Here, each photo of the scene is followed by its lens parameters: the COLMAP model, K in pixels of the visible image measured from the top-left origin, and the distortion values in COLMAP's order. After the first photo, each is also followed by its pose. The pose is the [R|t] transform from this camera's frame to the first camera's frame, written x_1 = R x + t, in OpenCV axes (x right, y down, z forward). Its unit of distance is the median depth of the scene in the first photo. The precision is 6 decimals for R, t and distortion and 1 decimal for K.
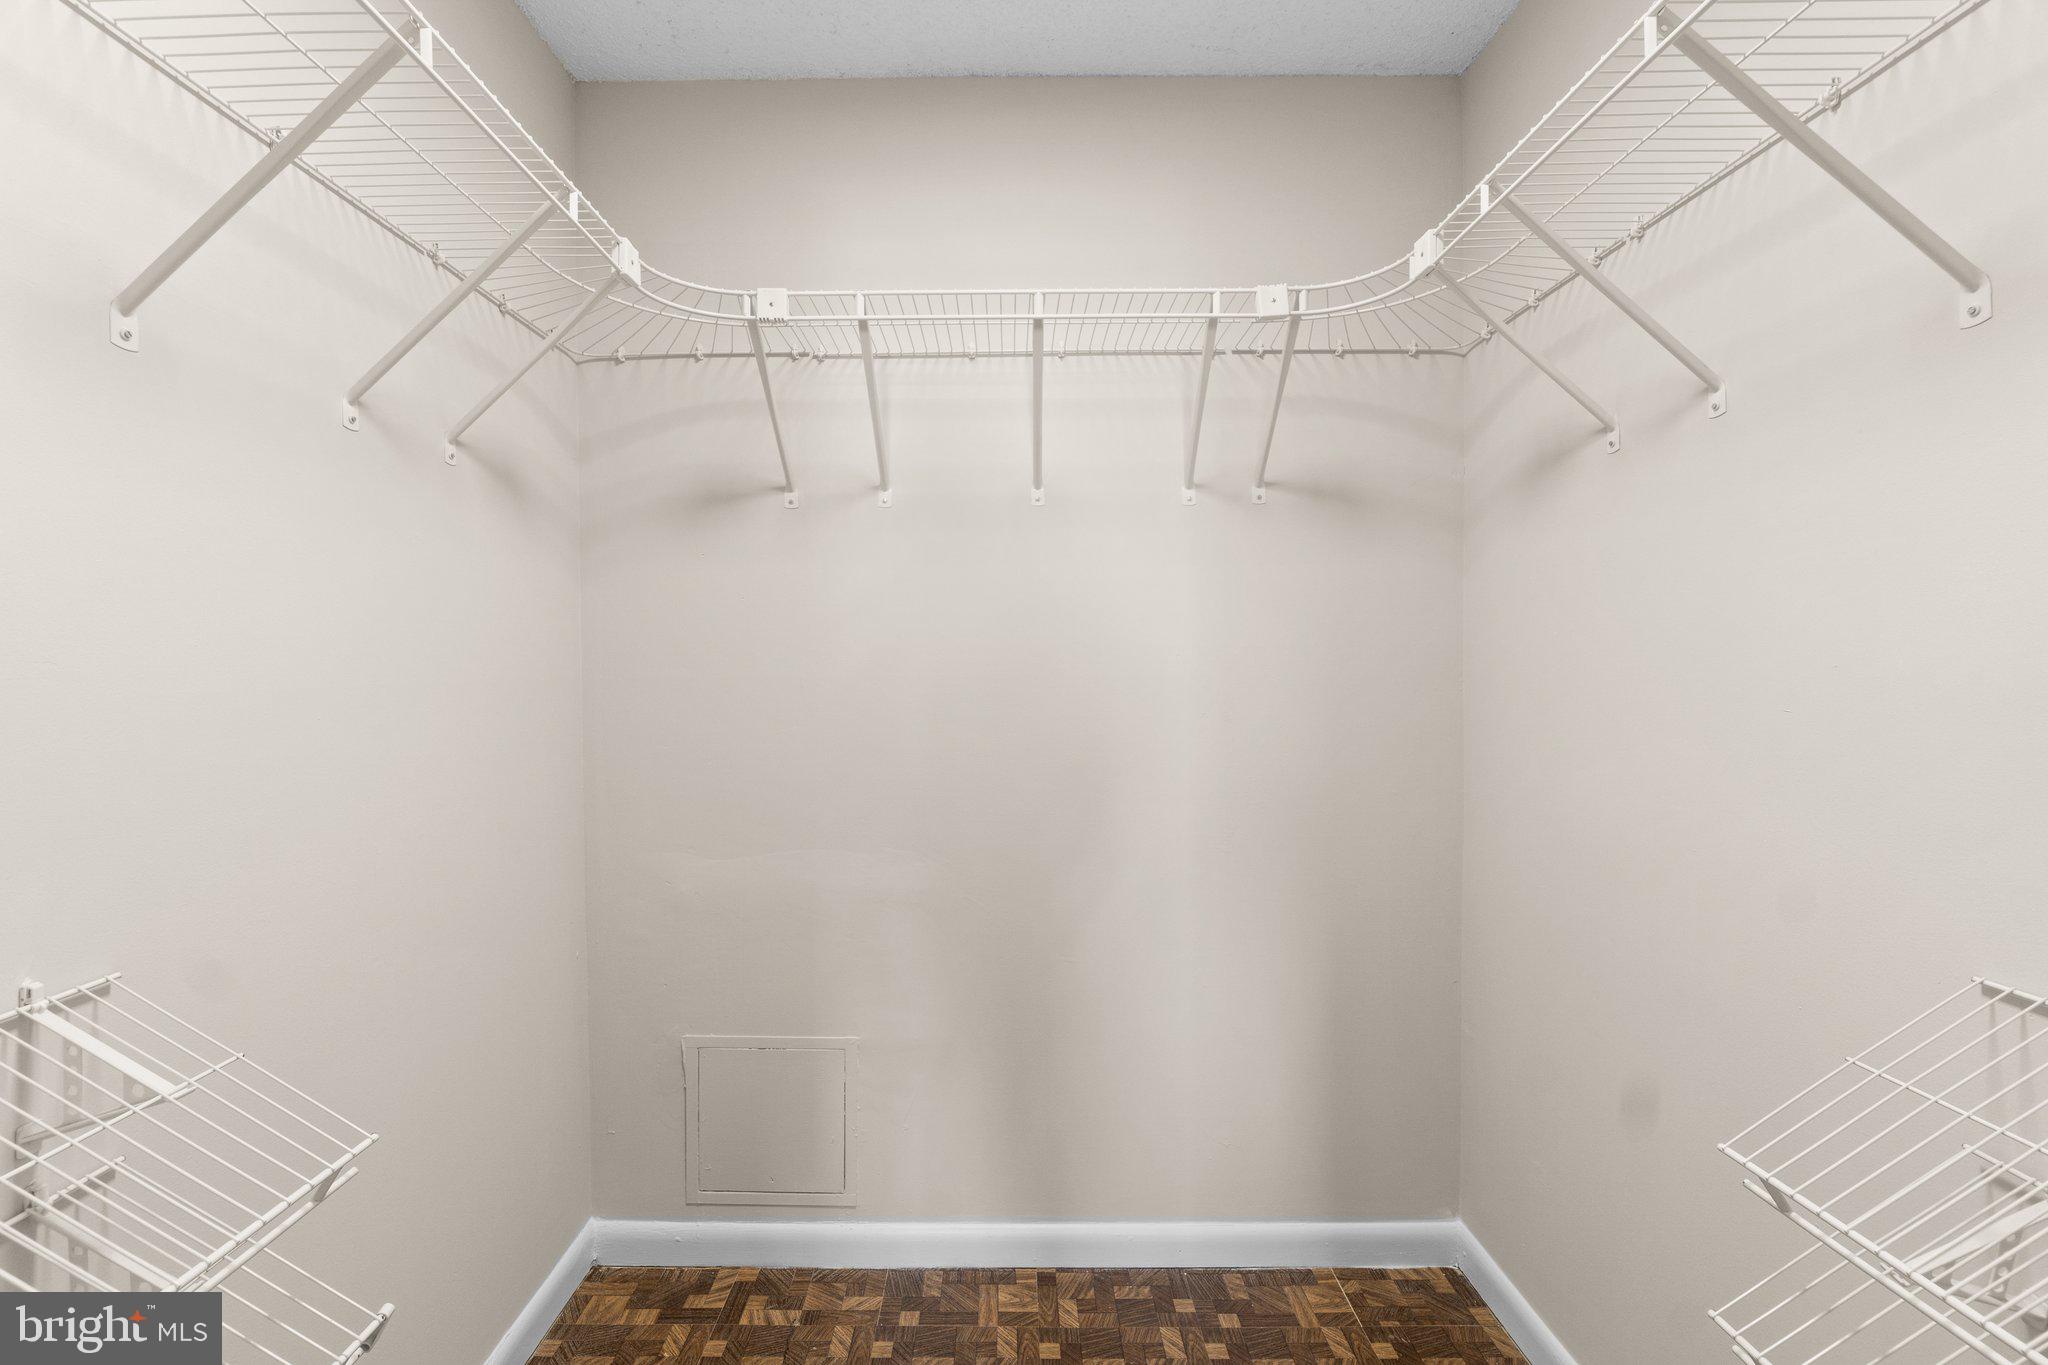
lens RADIAL K [[879.7, 0, 1020.4], [0, 879.7, 683.4], [0, 0, 1]] dist [-0.010175, 0.000583]
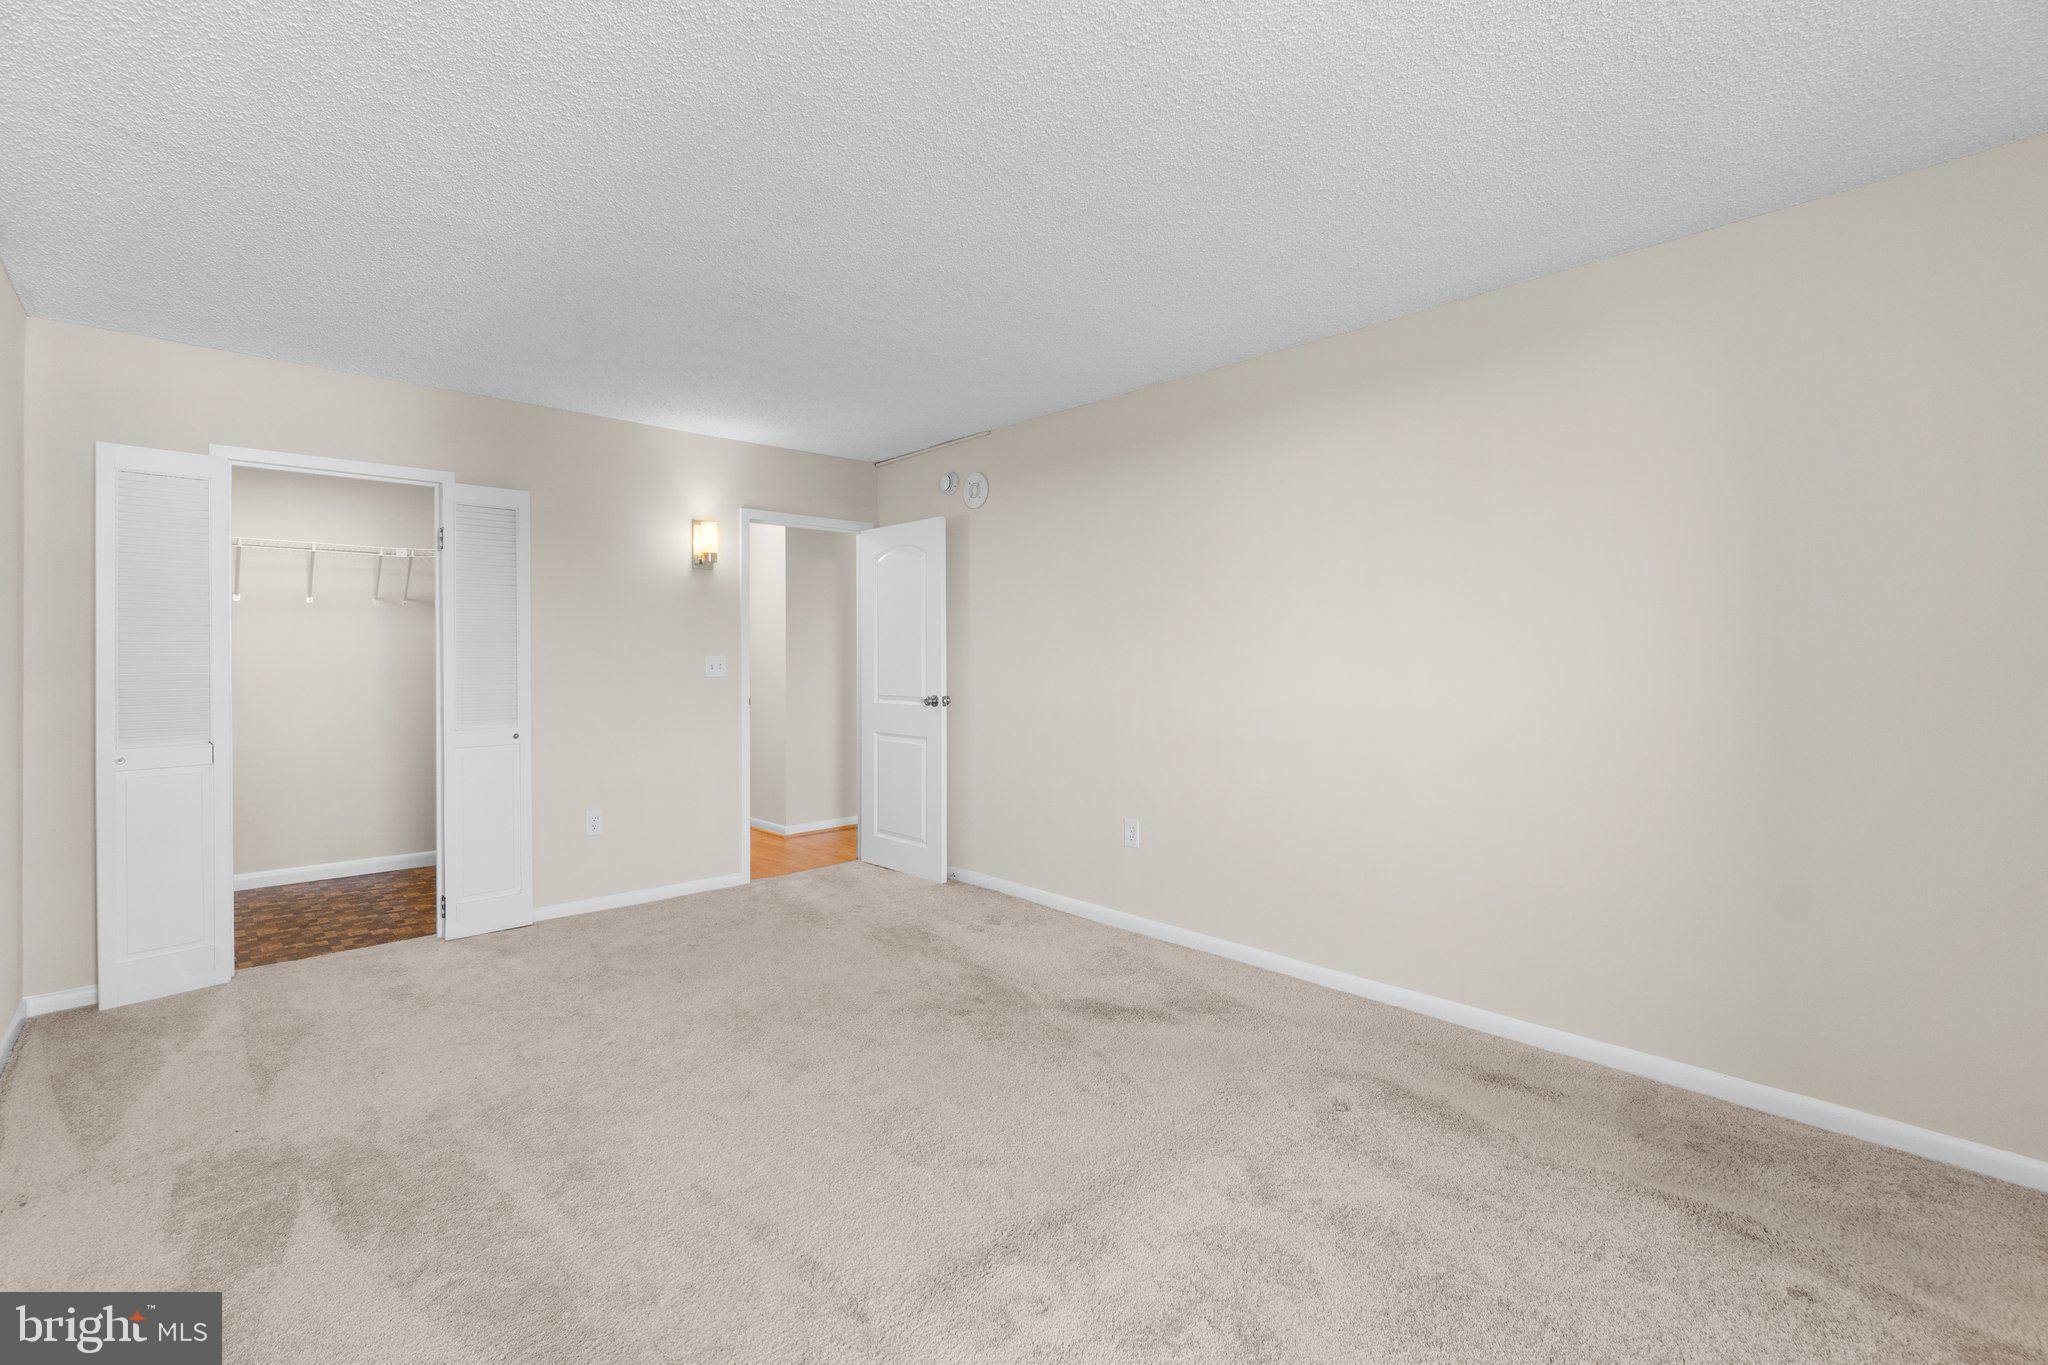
lens RADIAL K [[879.7, 0, 1014.2], [0, 879.7, 664.2], [0, 0, 1]] dist [-0.010175, 0.000583]
pose [[0.715629, -0.007459, 0.698440, -0.328834], [0.020977, 0.999721, -0.010817, 0.074939], [-0.698165, 0.022392, 0.715587, -2.598766]]
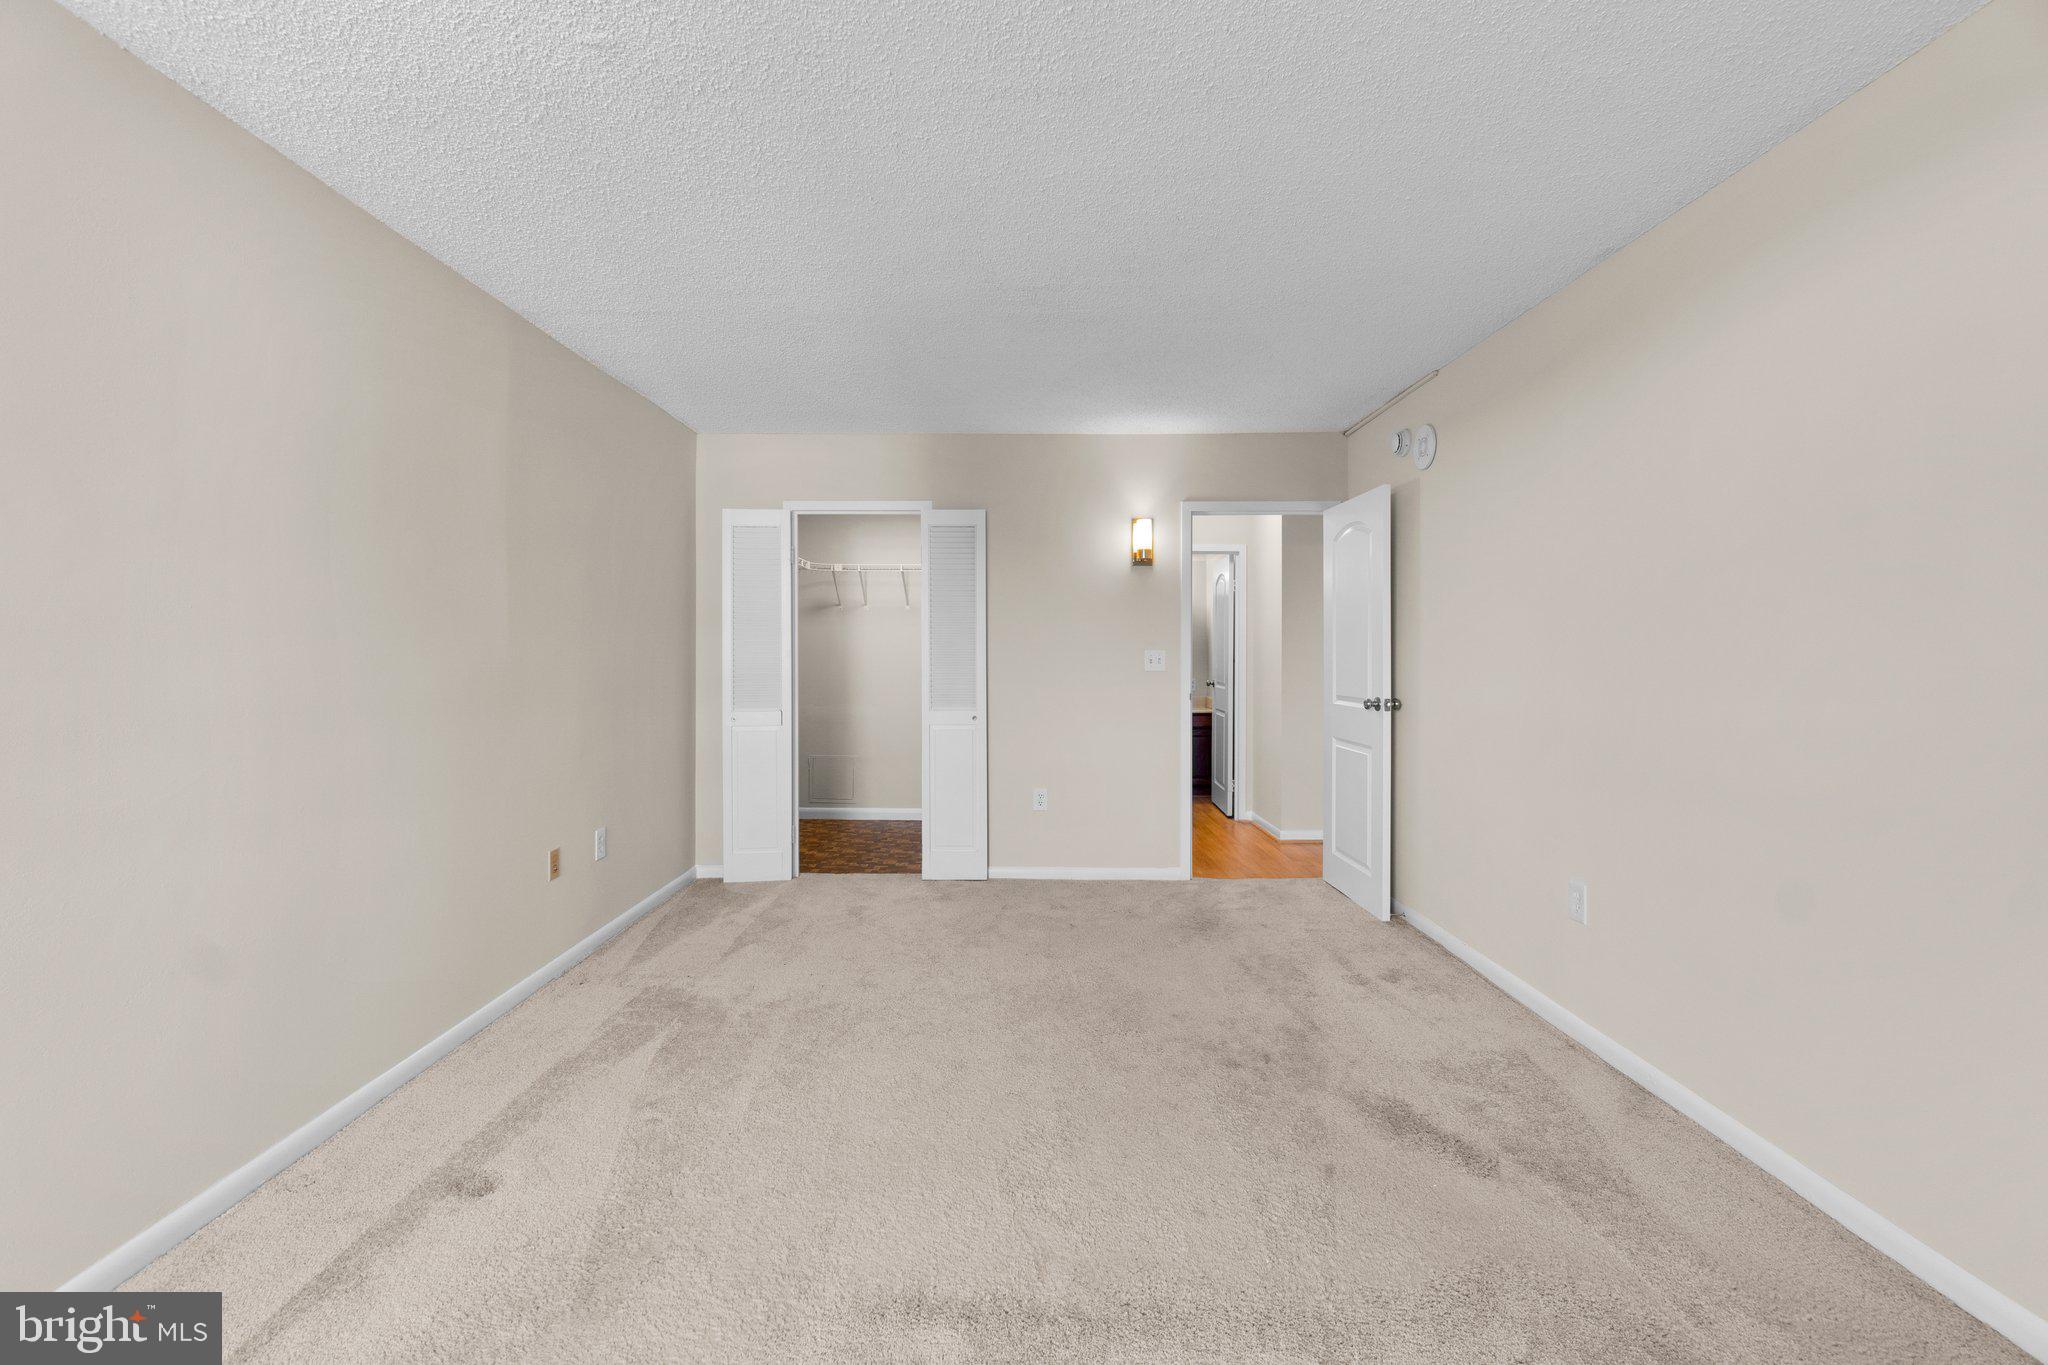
lens RADIAL K [[879.7, 0, 1016.7], [0, 879.7, 667.8], [0, 0, 1]] dist [-0.010175, 0.000583]
pose [[0.999917, -0.000099, 0.012896, 0.438926], [0.000255, 0.999927, -0.012055, 0.087371], [-0.012893, 0.012058, 0.999844, -2.766003]]
